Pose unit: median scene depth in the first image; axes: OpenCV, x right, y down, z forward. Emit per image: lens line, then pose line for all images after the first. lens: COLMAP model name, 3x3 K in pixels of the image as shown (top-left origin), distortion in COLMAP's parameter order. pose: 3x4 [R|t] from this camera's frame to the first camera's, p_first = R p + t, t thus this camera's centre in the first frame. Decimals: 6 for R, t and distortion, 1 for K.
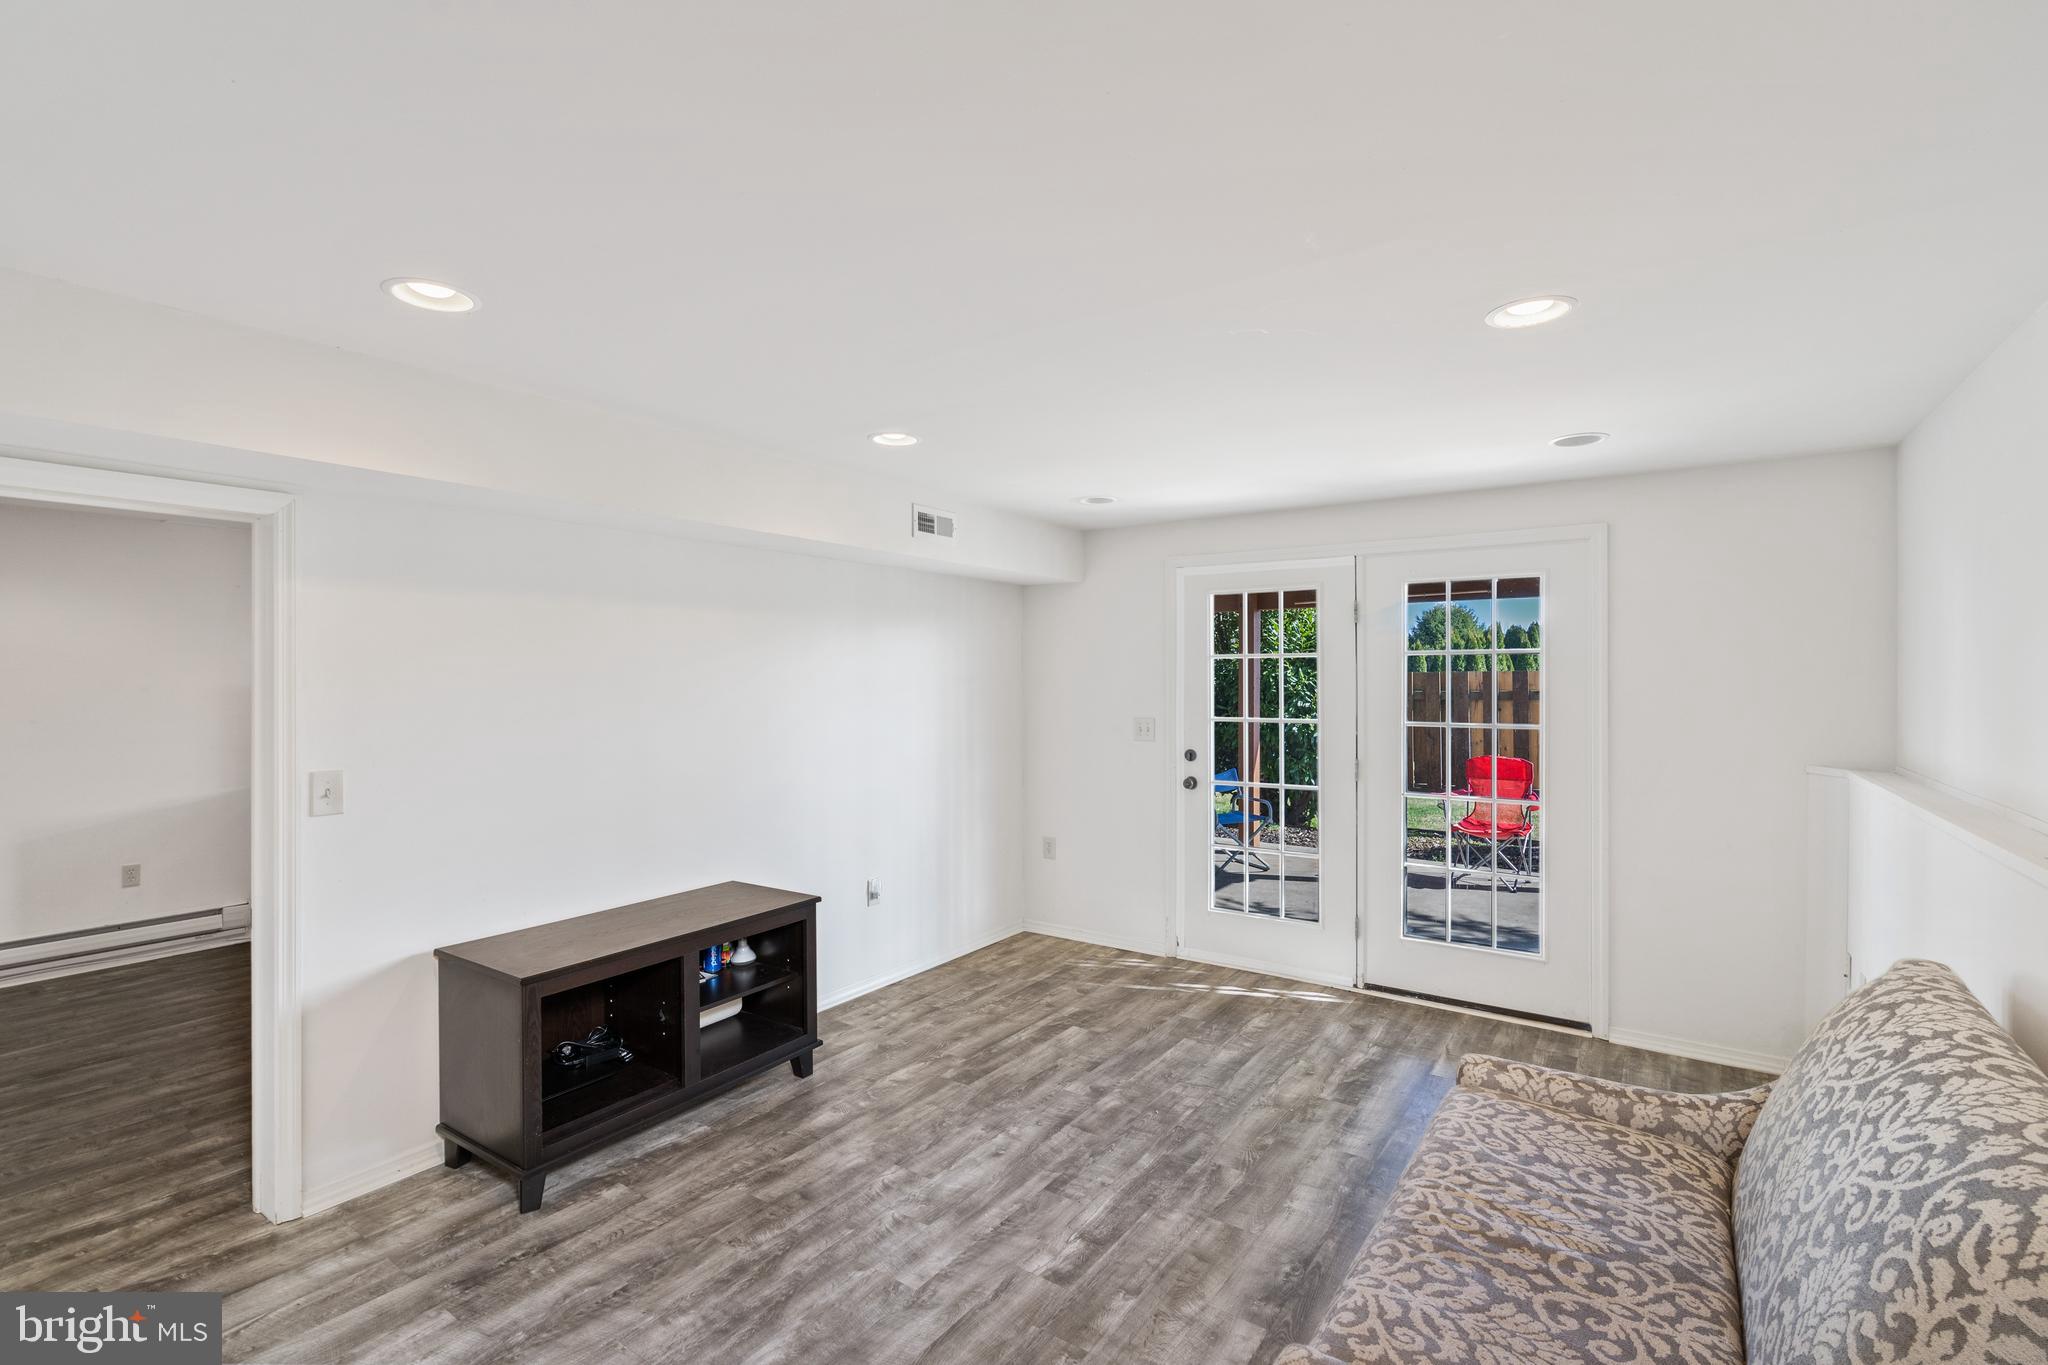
lens RADIAL K [[928.8, 0, 1005.6], [0, 928.8, 688.7], [0, 0, 1]] dist [-0.012026, 0.000124]
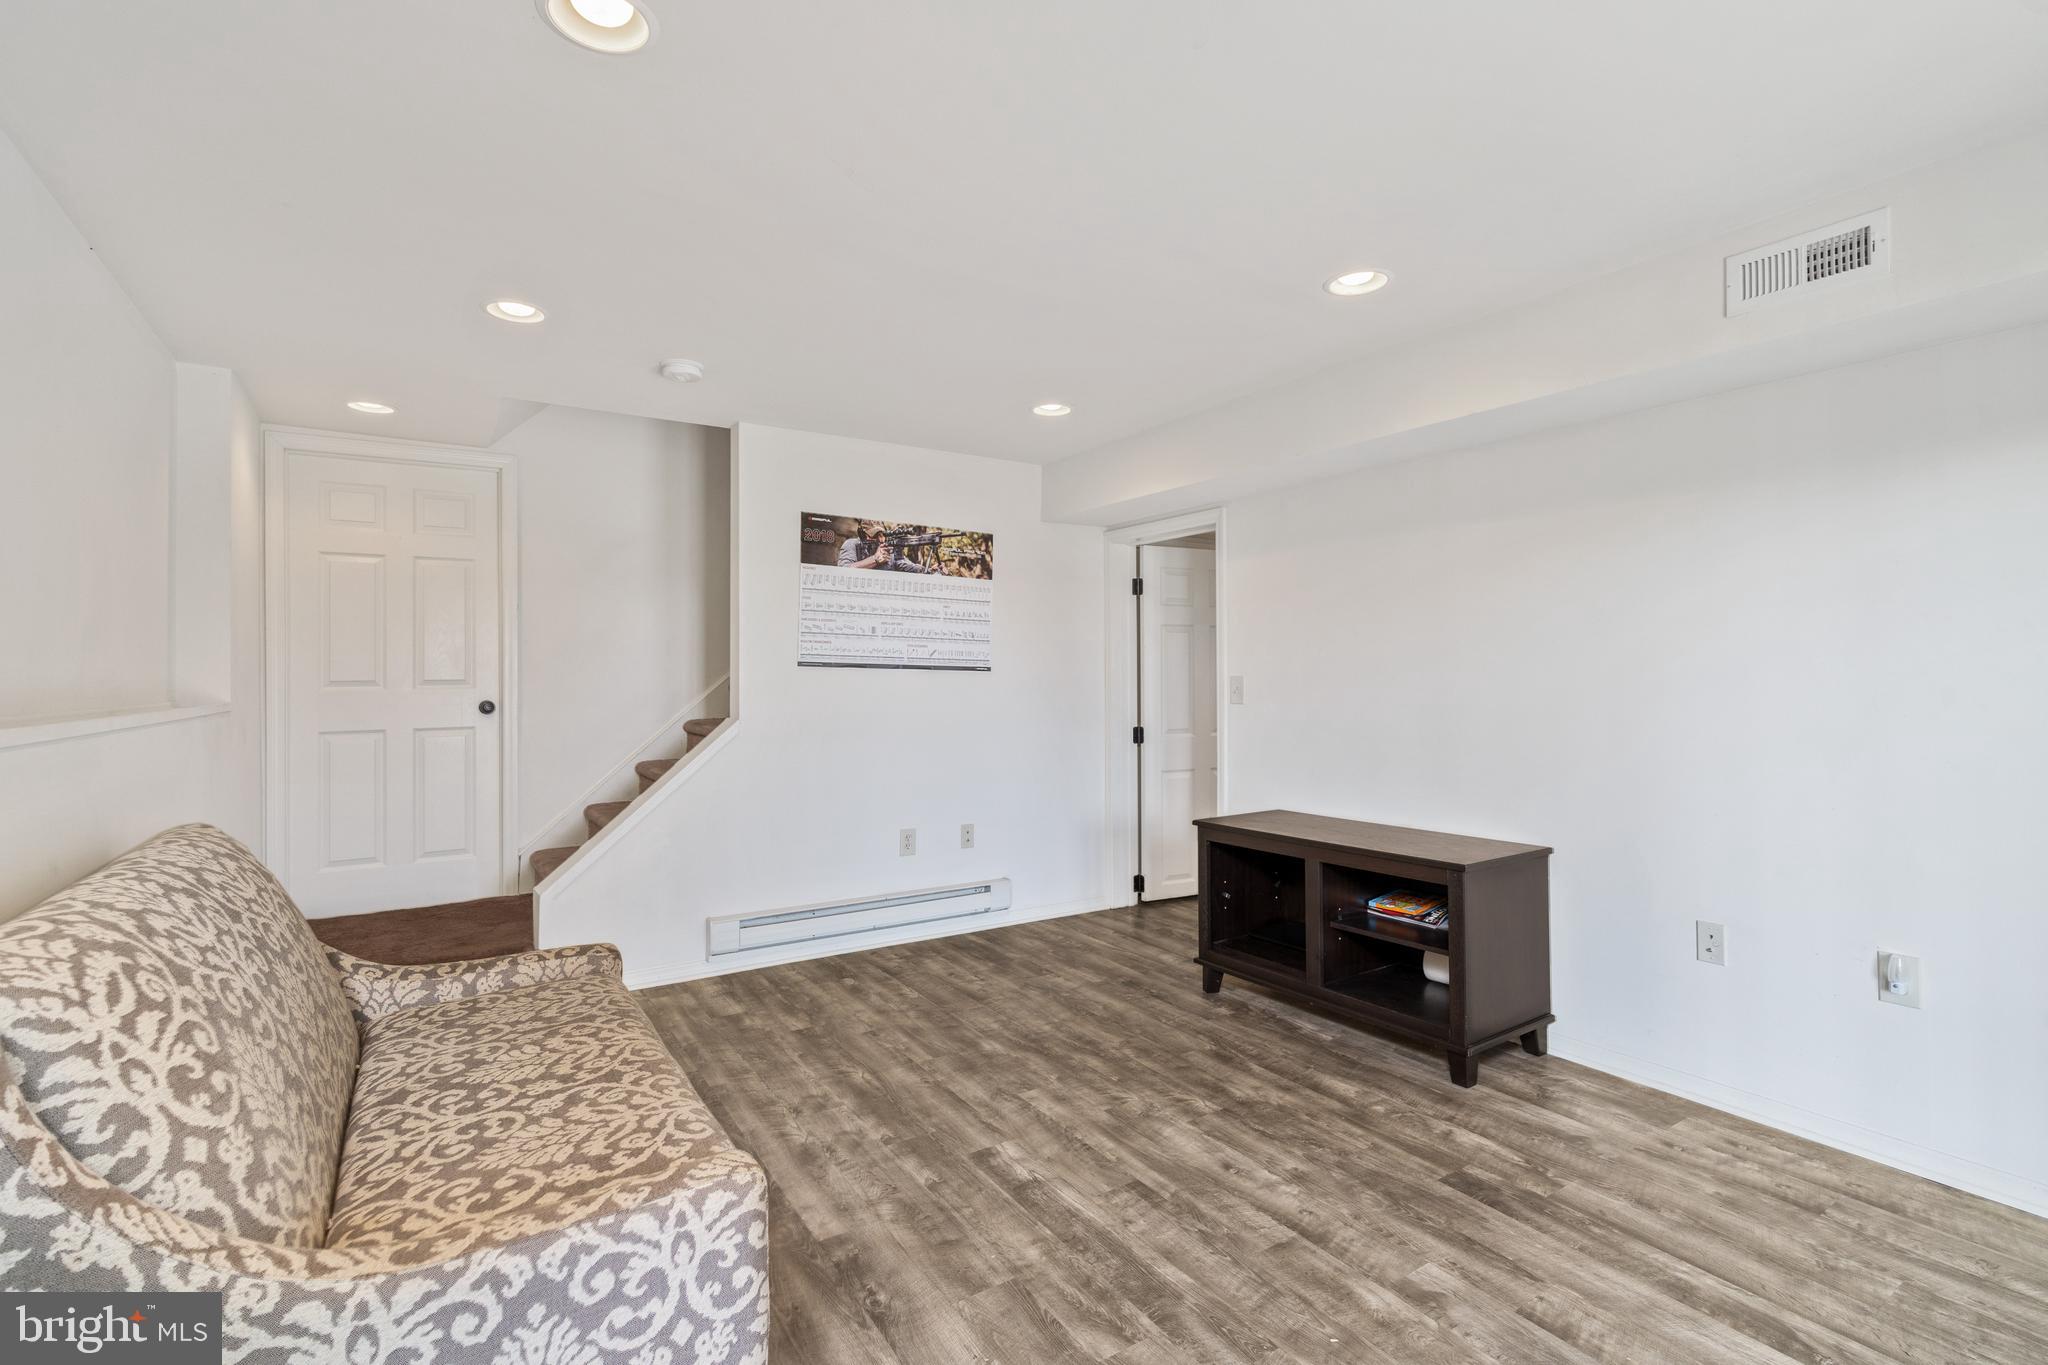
lens RADIAL K [[923.2, 0, 1021.7], [0, 923.2, 676.6], [0, 0, 1]] dist [0.000931, 0.000259]
pose [[-0.360457, 0.006781, -0.932751, 0.850292], [-0.003557, 0.999956, 0.008644, 0.075285], [0.932769, 0.006434, -0.360418, 1.189391]]
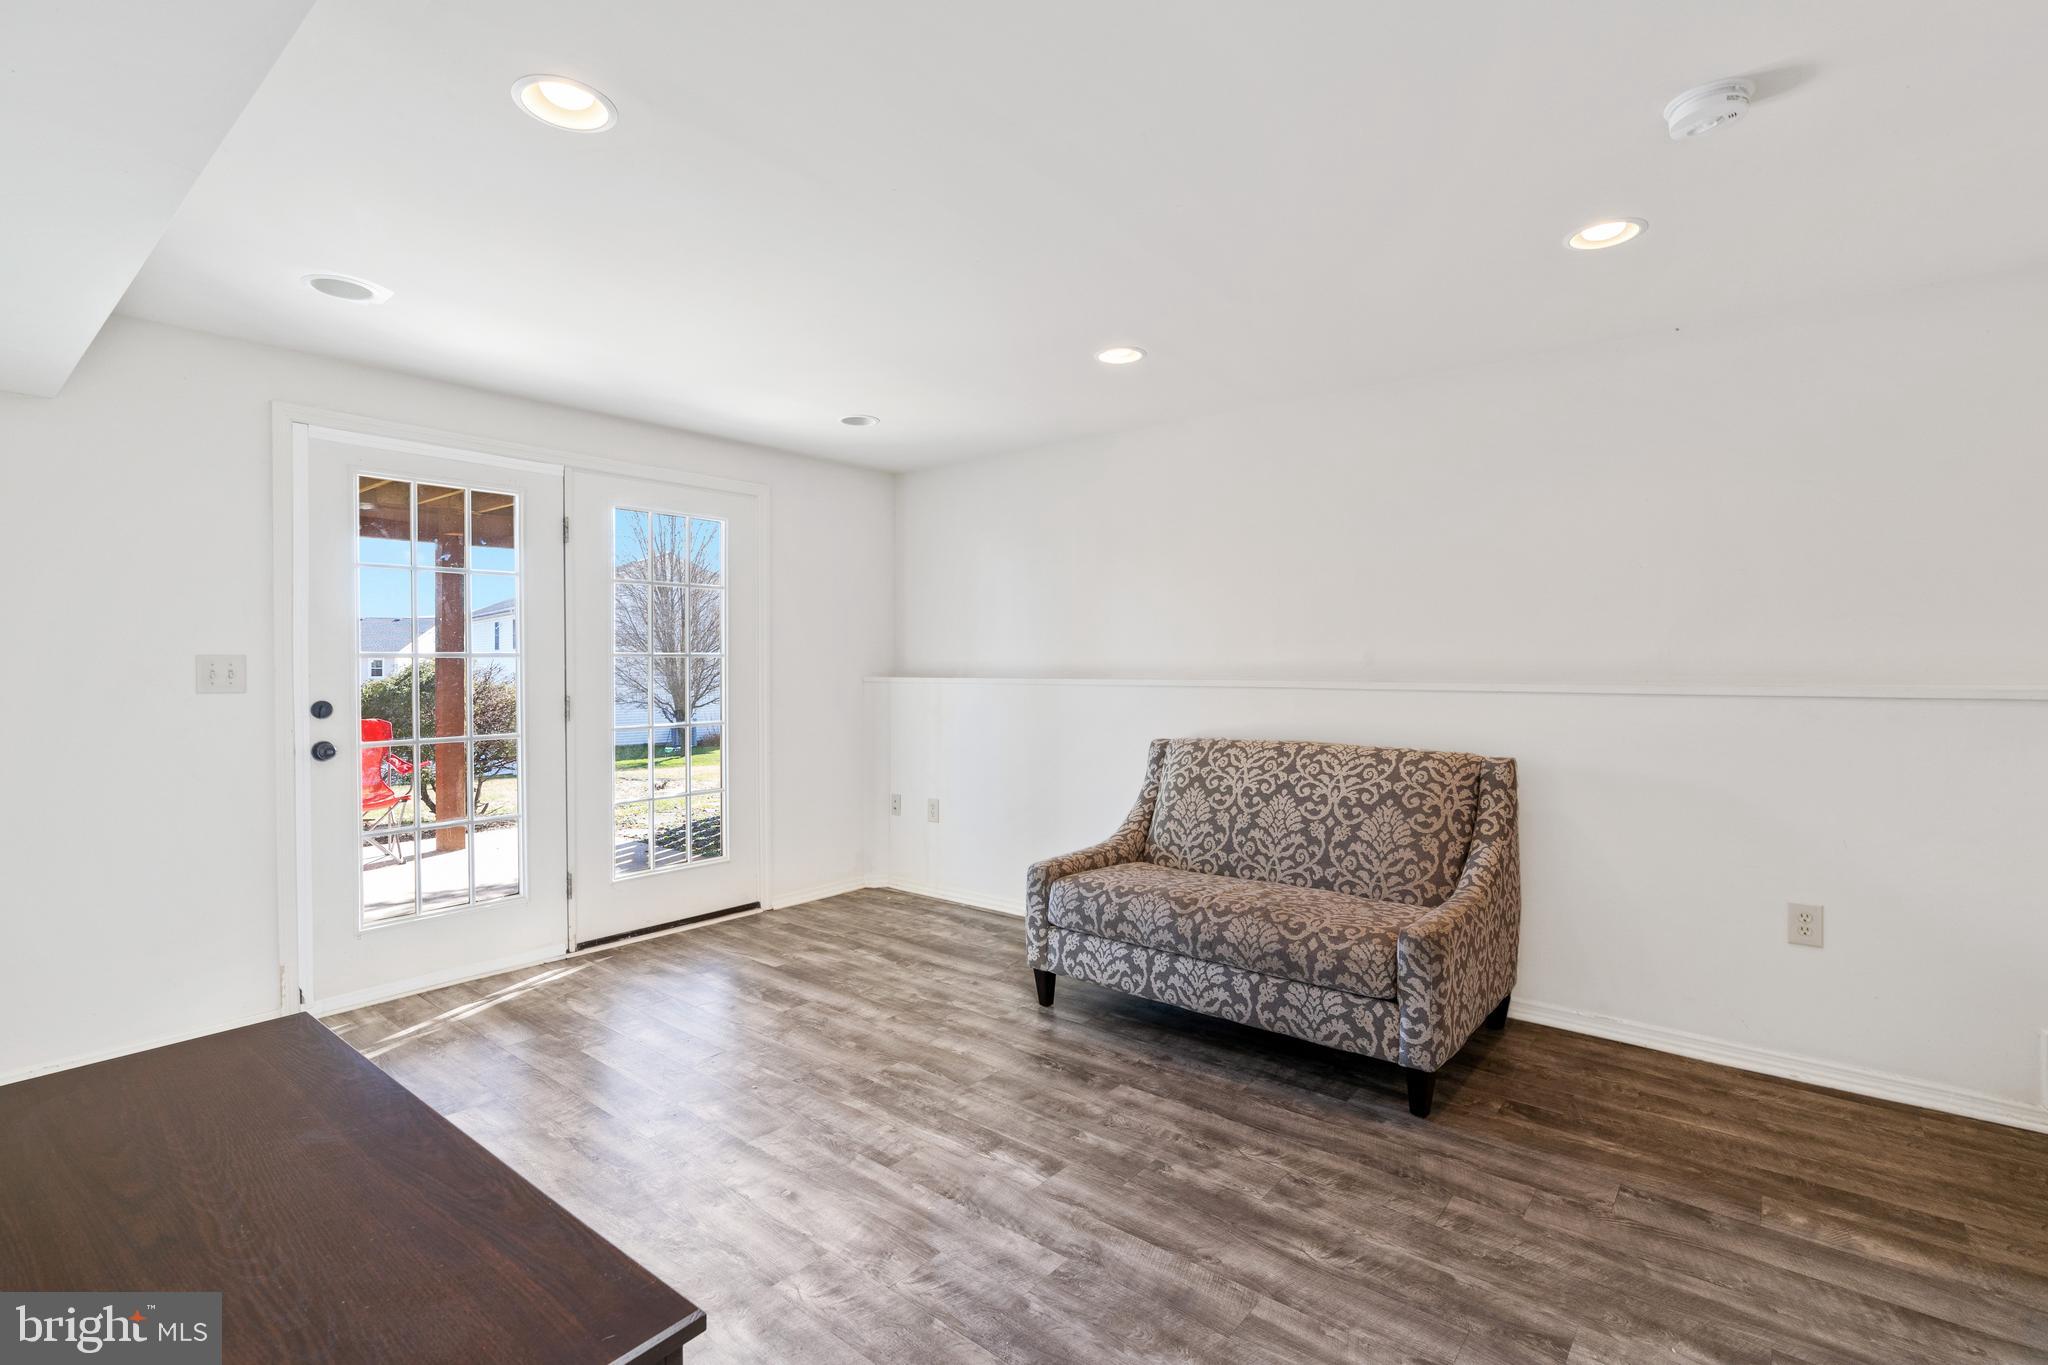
lens RADIAL K [[945.9, 0, 1021.2], [0, 945.9, 665.5], [0, 0, 1]] dist [-0.002963, -0.000047]
pose [[0.061179, -0.003033, 0.998122, -0.800855], [0.015545, 0.999877, 0.002086, 0.082630], [-0.998006, 0.015389, 0.061219, 0.810814]]
